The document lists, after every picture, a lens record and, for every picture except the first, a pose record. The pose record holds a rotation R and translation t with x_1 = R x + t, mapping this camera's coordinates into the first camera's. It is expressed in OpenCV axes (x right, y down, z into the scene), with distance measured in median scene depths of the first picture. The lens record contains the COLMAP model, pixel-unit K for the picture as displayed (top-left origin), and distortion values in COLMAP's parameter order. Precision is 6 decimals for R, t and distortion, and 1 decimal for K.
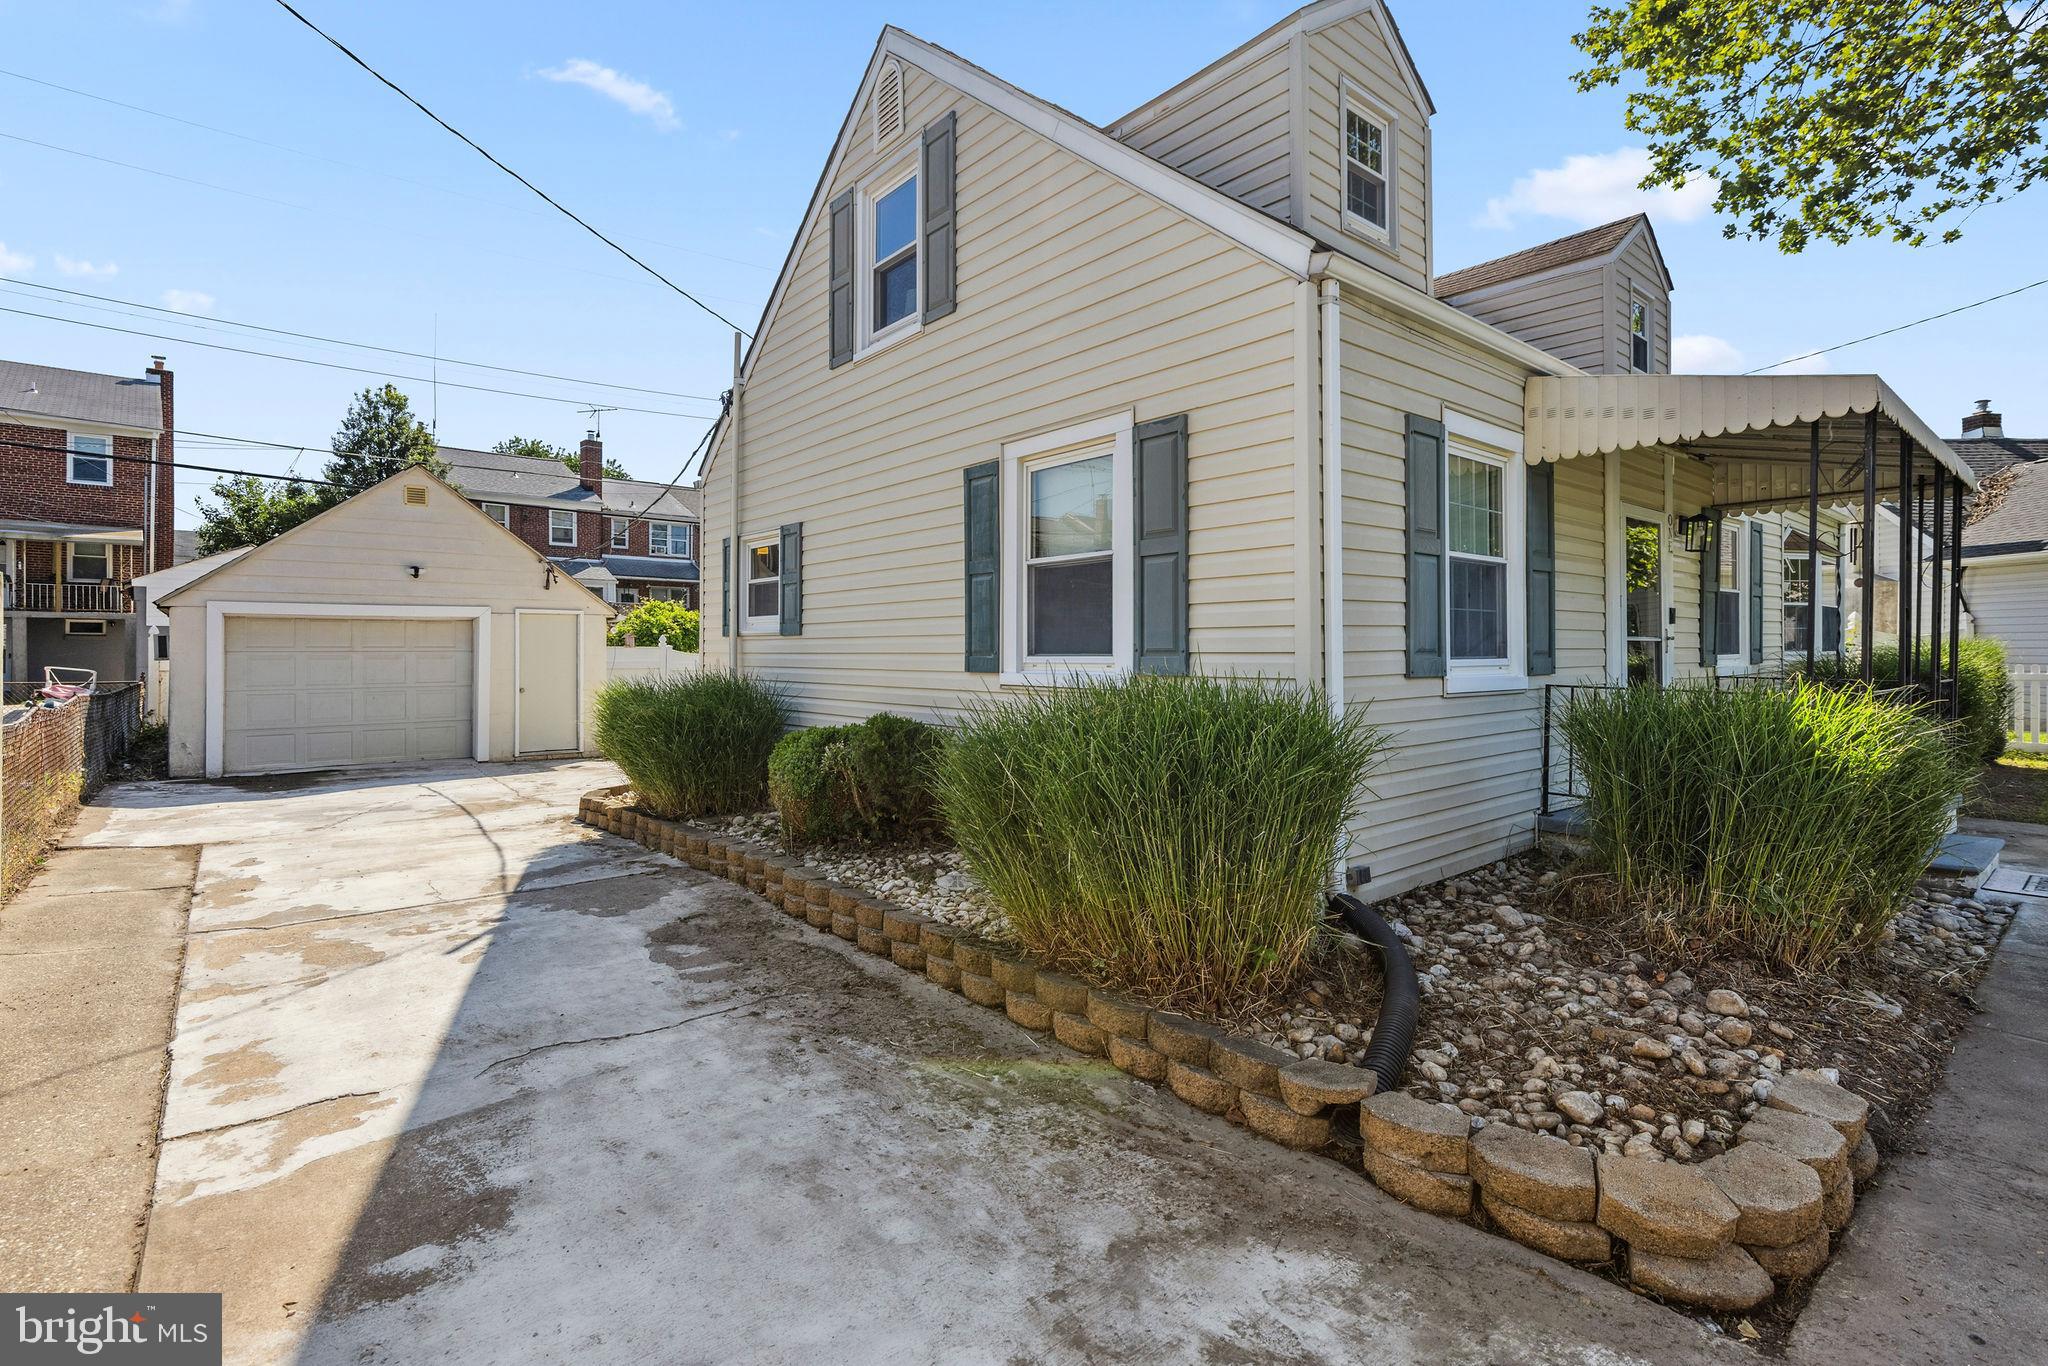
lens RADIAL K [[944.5, 0, 1020.6], [0, 944.5, 654.4], [0, 0, 1]] dist [-0.000512, -0.000347]
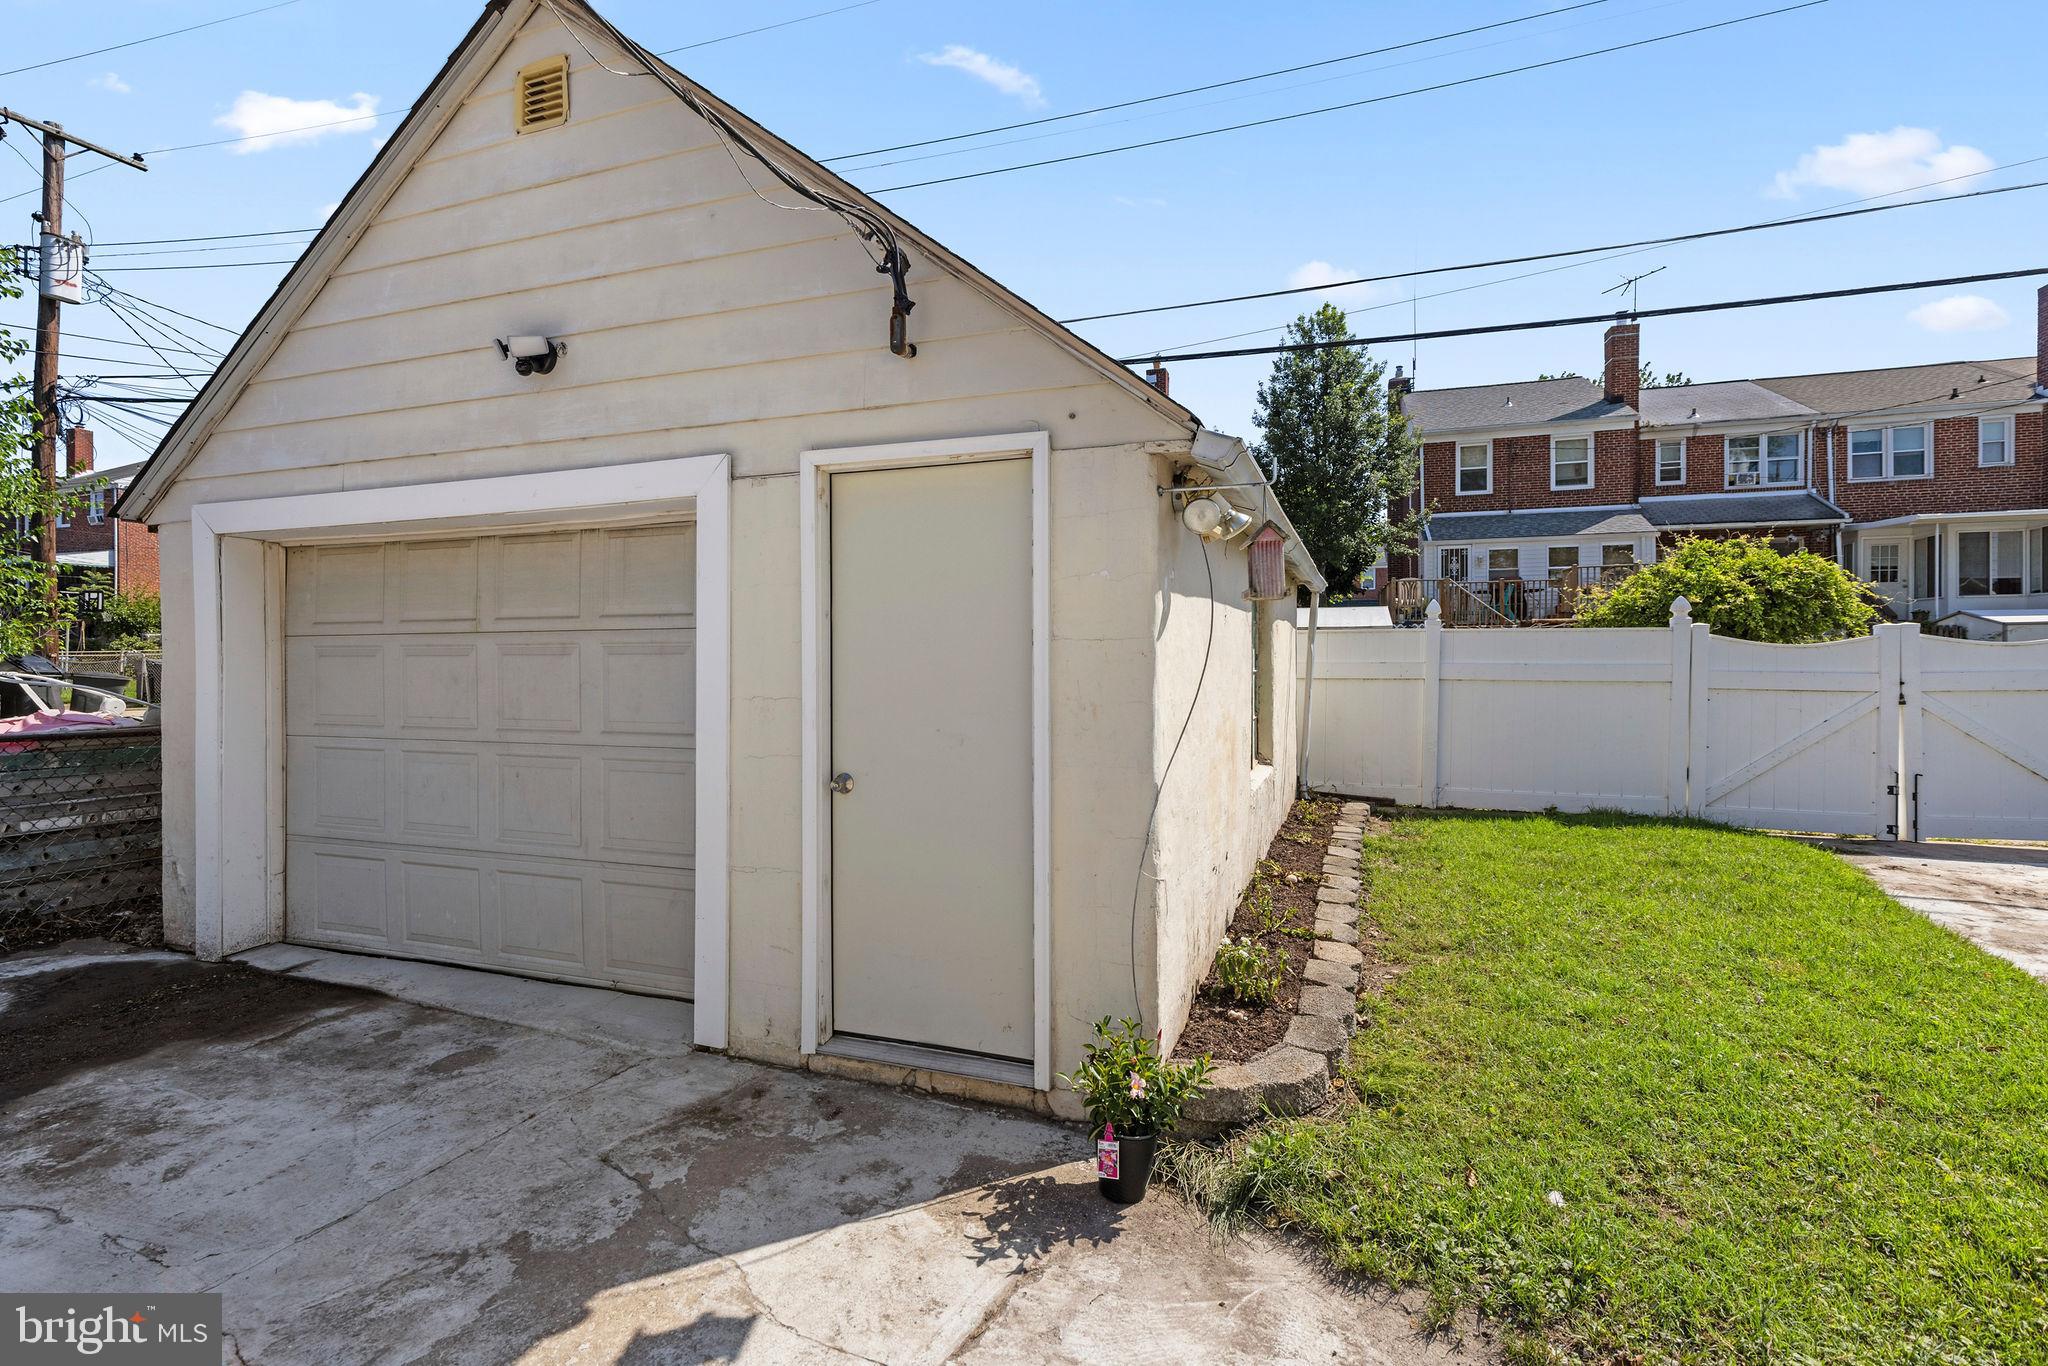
lens RADIAL K [[944.5, 0, 1020.6], [0, 944.5, 654.4], [0, 0, 1]] dist [-0.000512, -0.000347]
pose [[0.504693, 0.001614, -0.863297, -0.175982], [-0.000872, 0.999999, 0.001360, 0.002300], [0.863298, 0.000066, 0.504694, 0.551136]]
